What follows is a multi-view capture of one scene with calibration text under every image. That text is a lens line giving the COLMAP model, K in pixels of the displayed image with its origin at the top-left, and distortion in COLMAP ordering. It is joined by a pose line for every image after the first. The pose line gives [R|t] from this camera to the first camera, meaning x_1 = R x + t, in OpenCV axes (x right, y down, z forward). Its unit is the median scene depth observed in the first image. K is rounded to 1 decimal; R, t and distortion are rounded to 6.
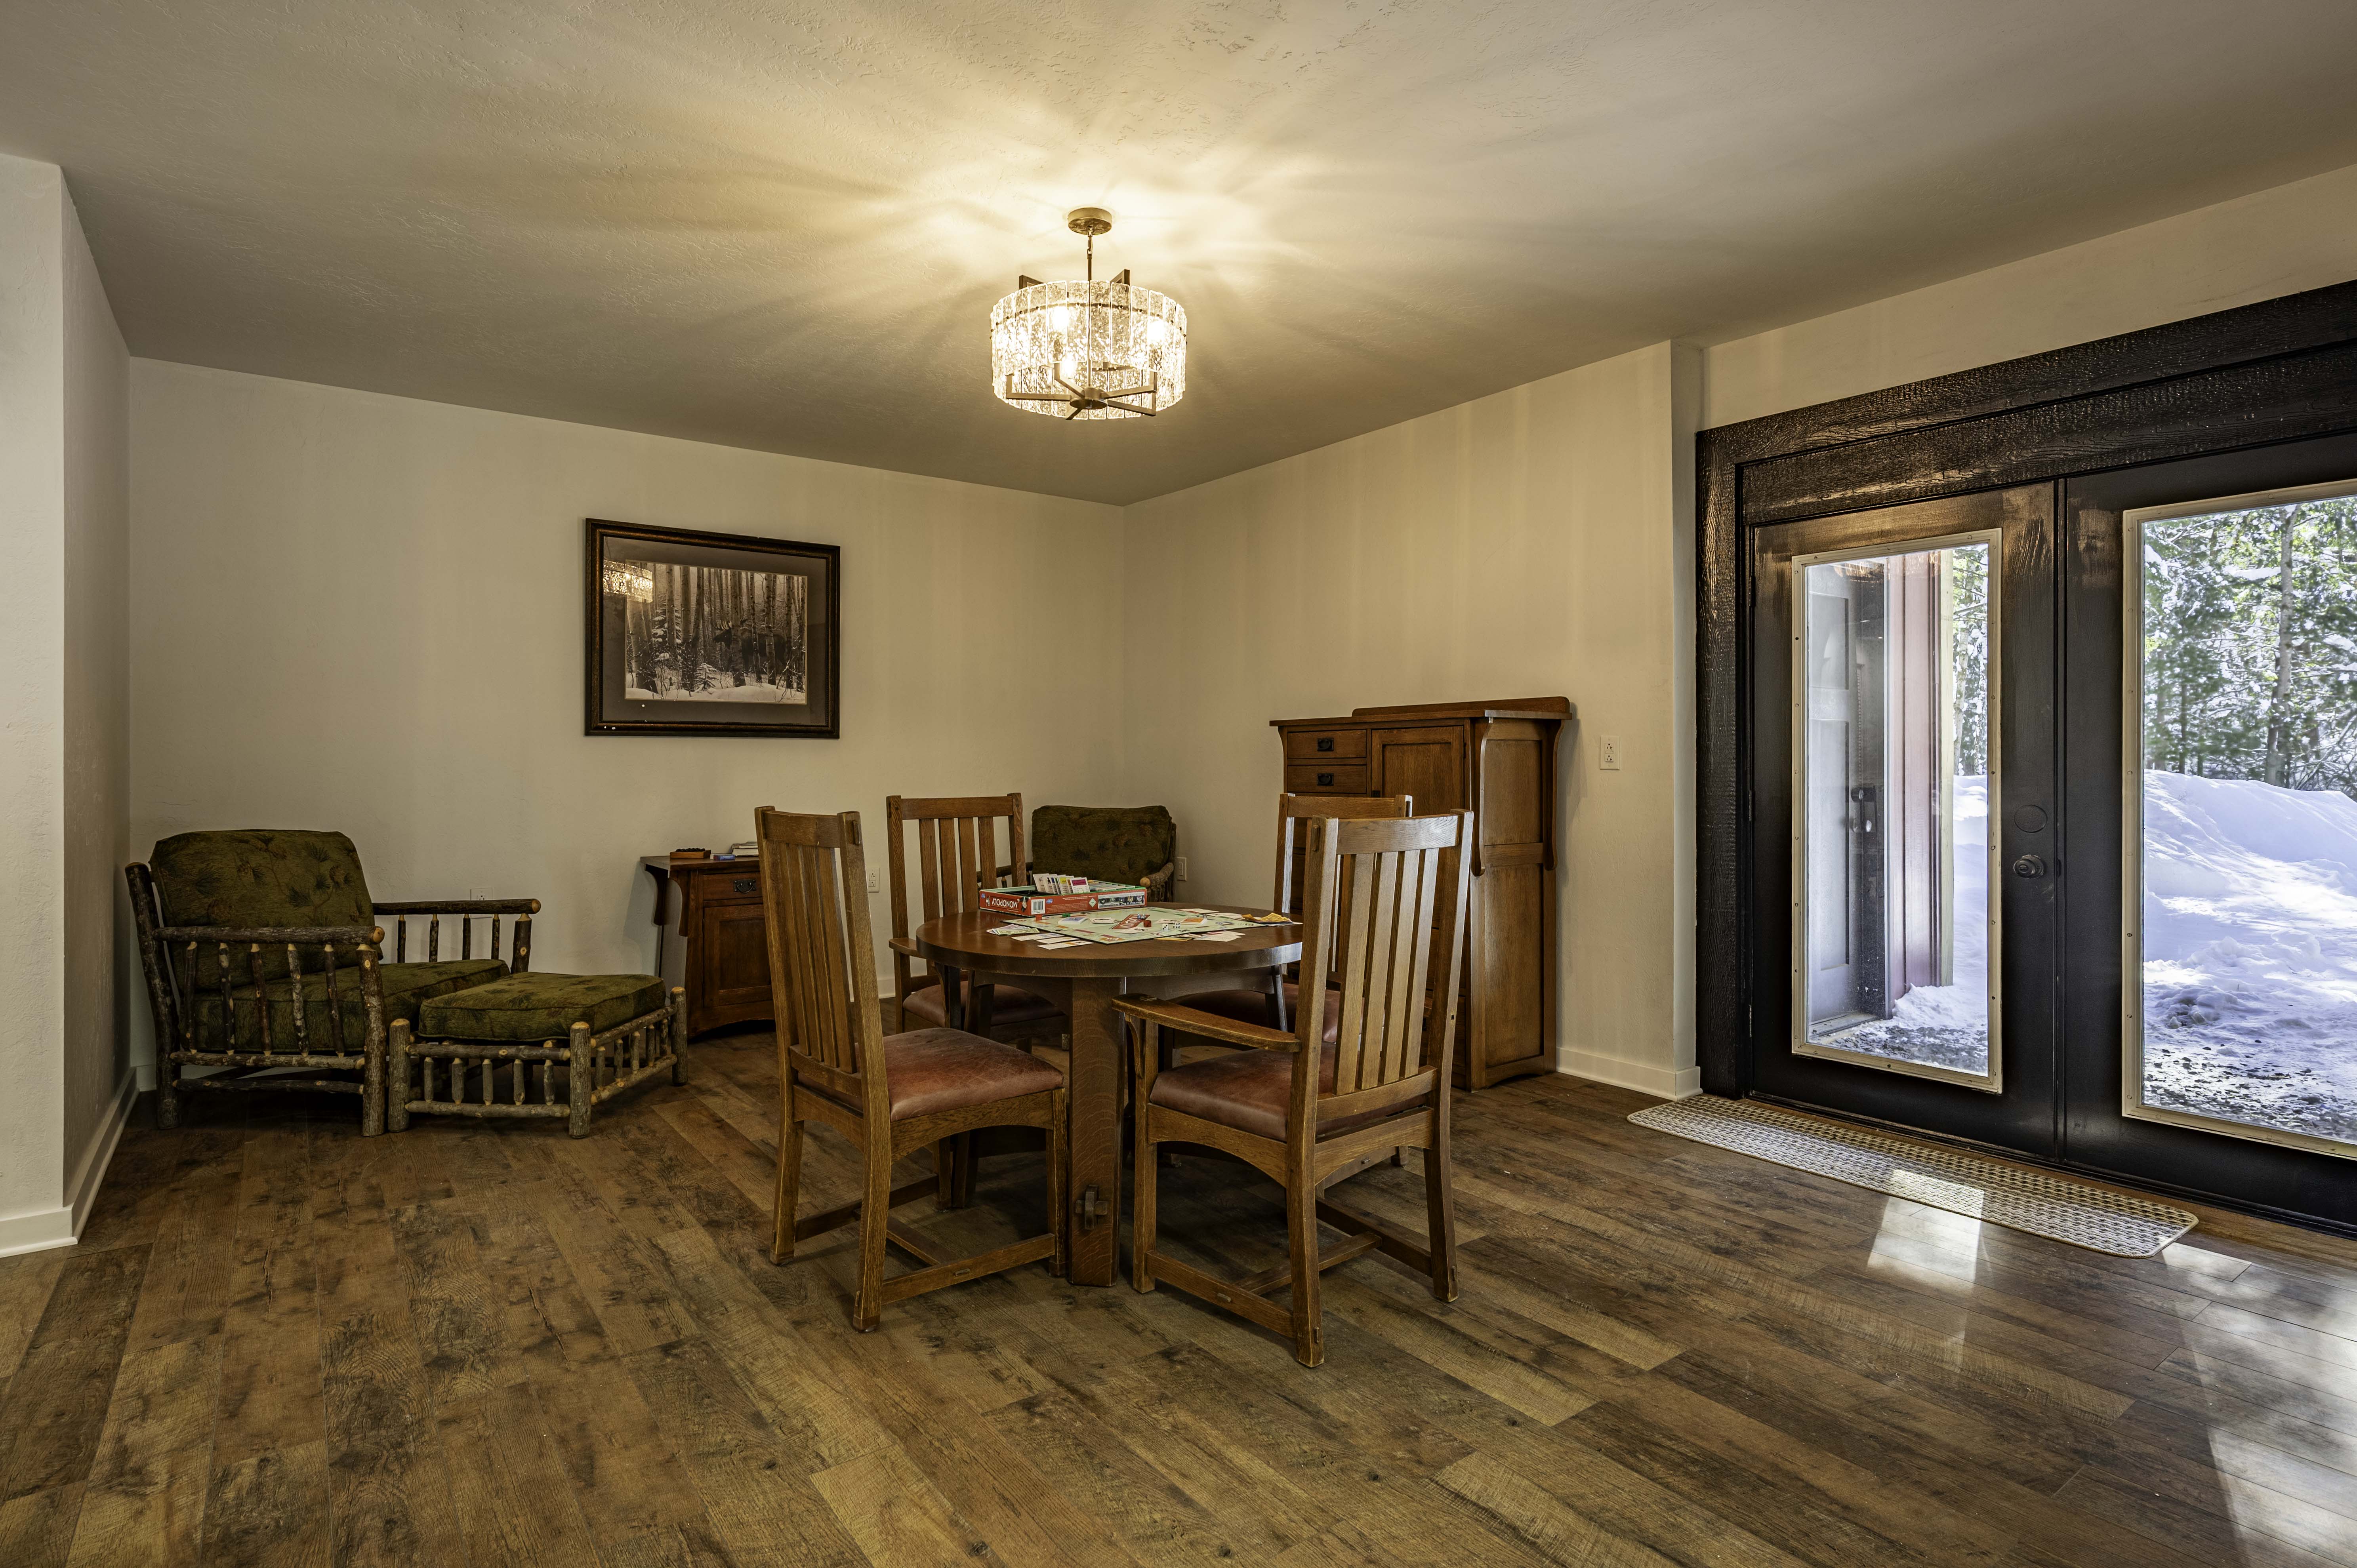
lens RADIAL K [[1161.2, 0, 1187.6], [0, 1161.2, 779.1], [0, 0, 1]] dist [-0.004896, 0.002972]
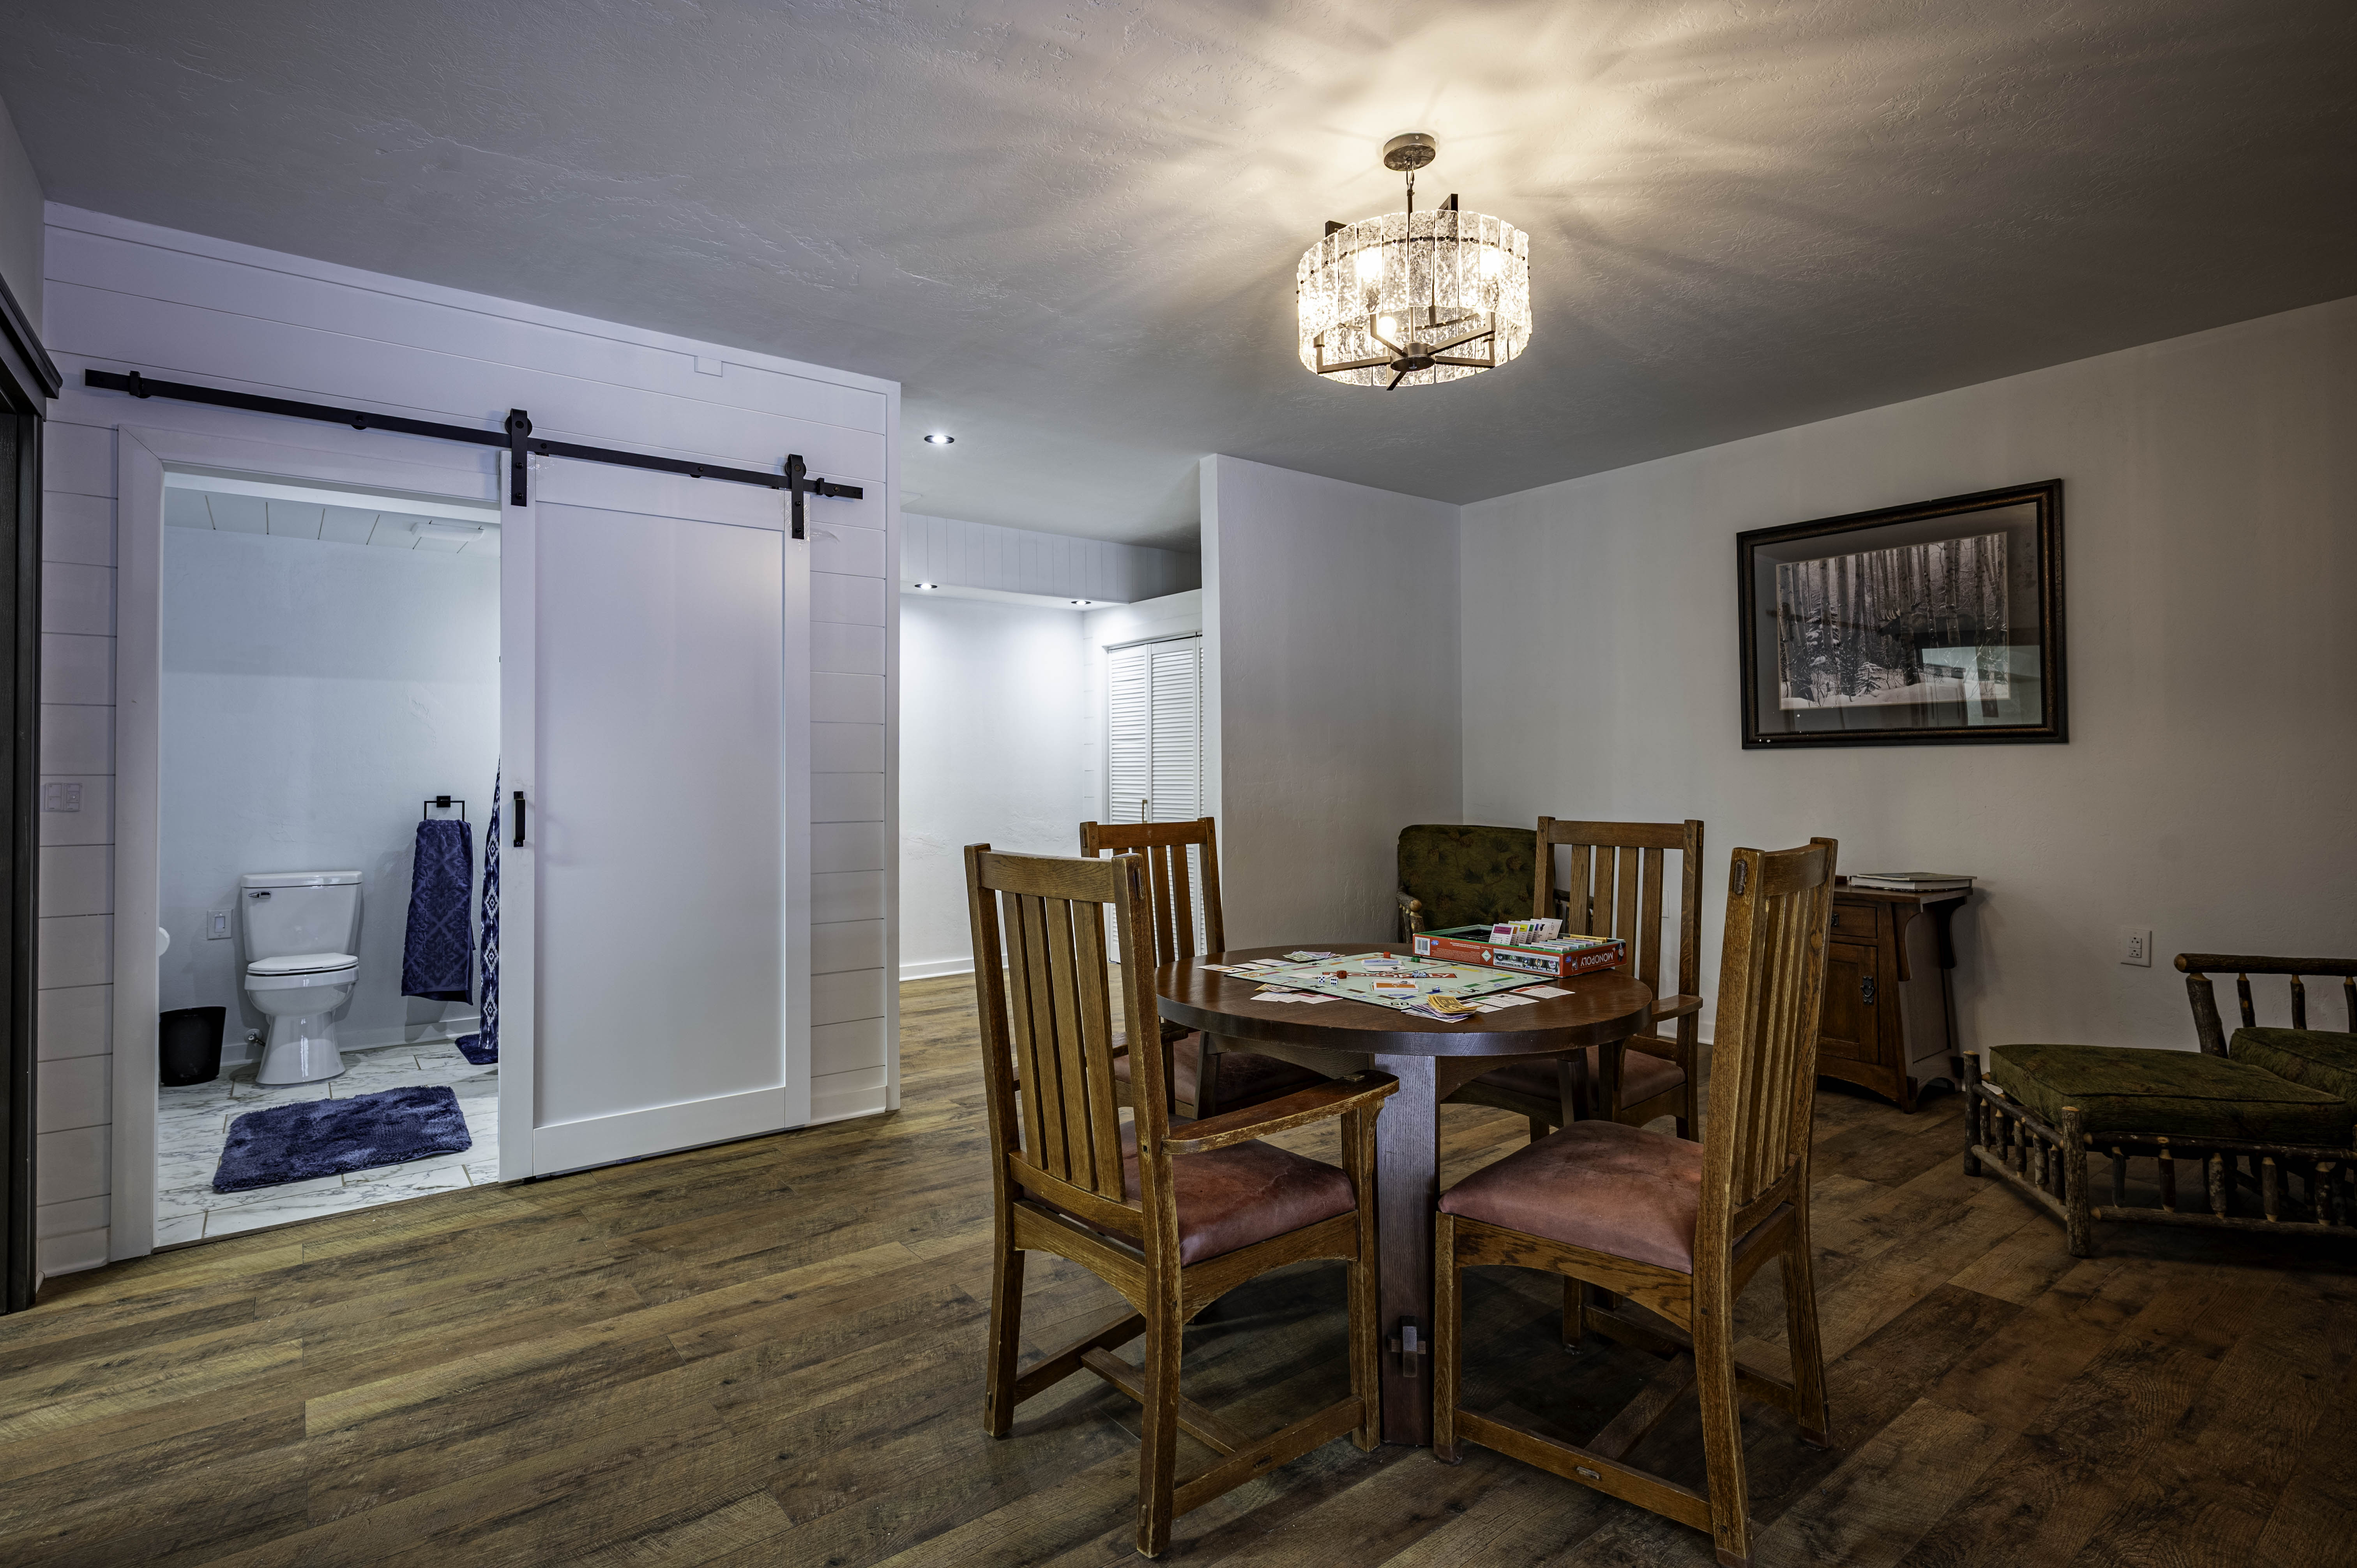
lens RADIAL K [[1161.2, 0, 1195.3], [0, 1161.2, 764.4], [0, 0, 1]] dist [-0.004896, 0.002972]
pose [[0.033051, -0.007783, -0.999423, 0.539560], [-0.009218, 0.999925, -0.008091, -0.014320], [0.999411, 0.009480, 0.032976, 0.577872]]
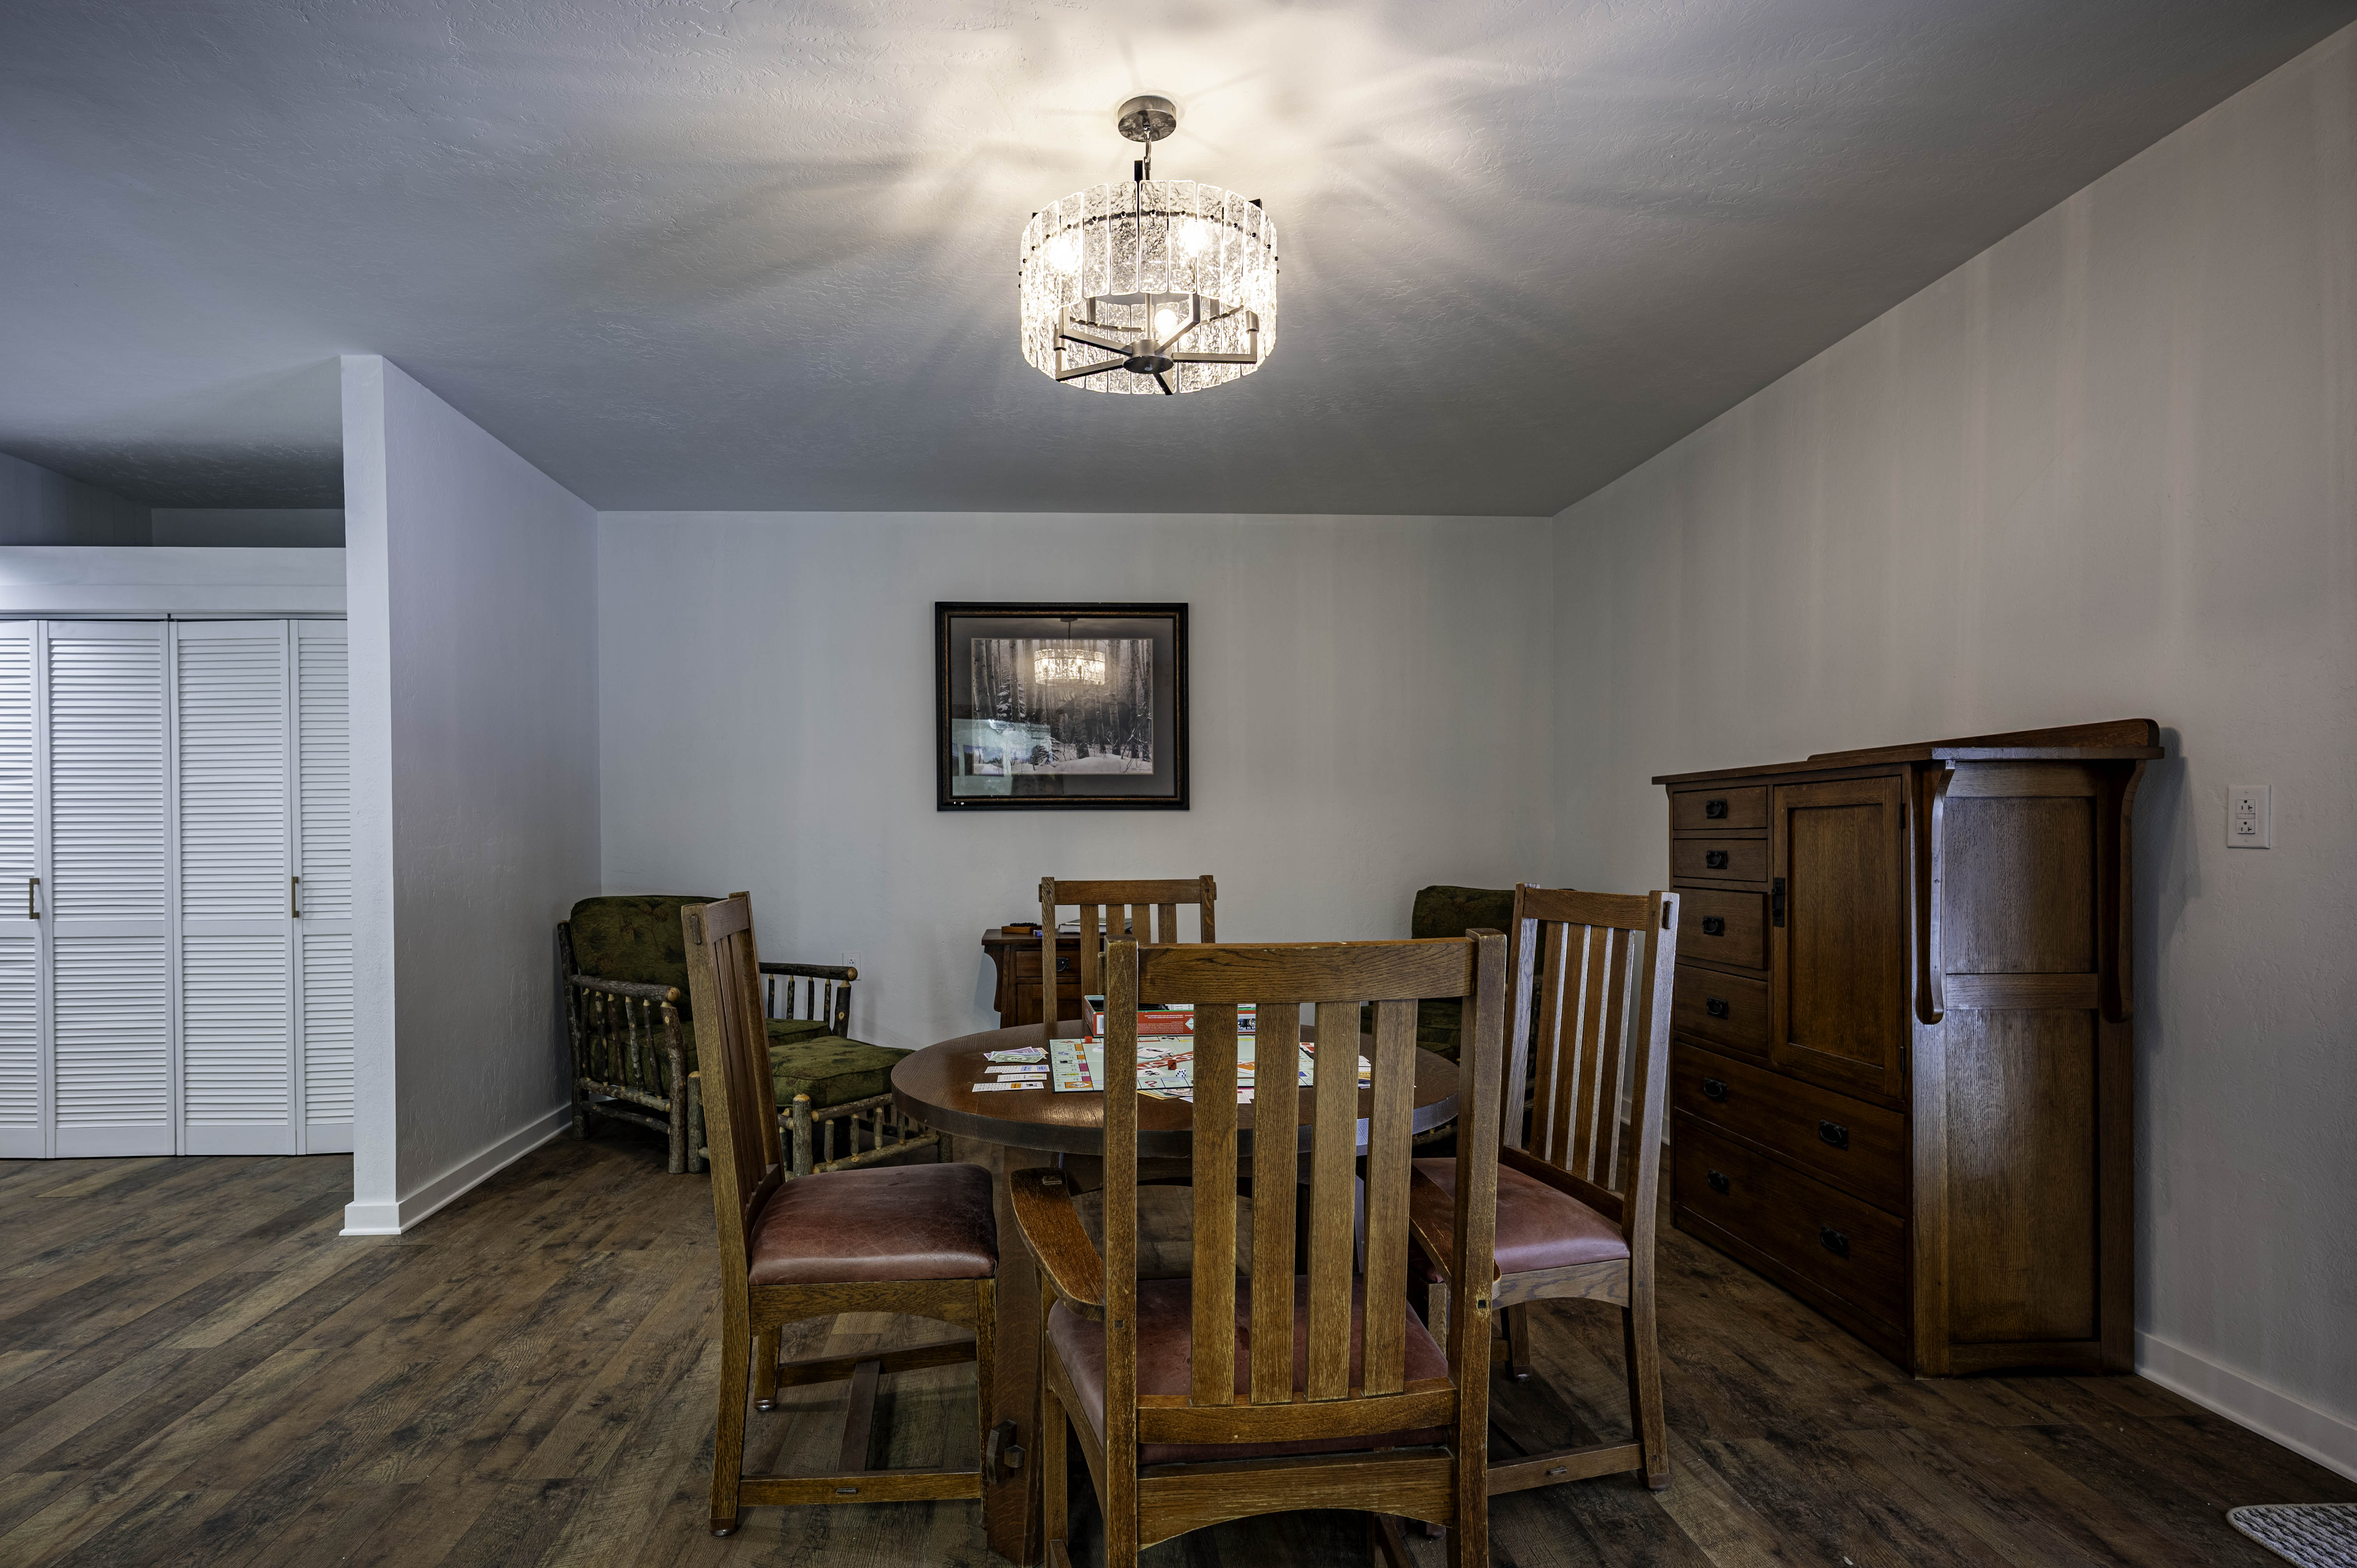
lens RADIAL K [[1161.2, 0, 1119.8], [0, 1161.2, 851.2], [0, 0, 1]] dist [-0.004896, 0.002972]
pose [[0.833453, 0.005200, -0.552566, 0.225315], [-0.003633, 0.999986, 0.003931, -0.007170], [0.552578, -0.001269, 0.833460, 0.257662]]
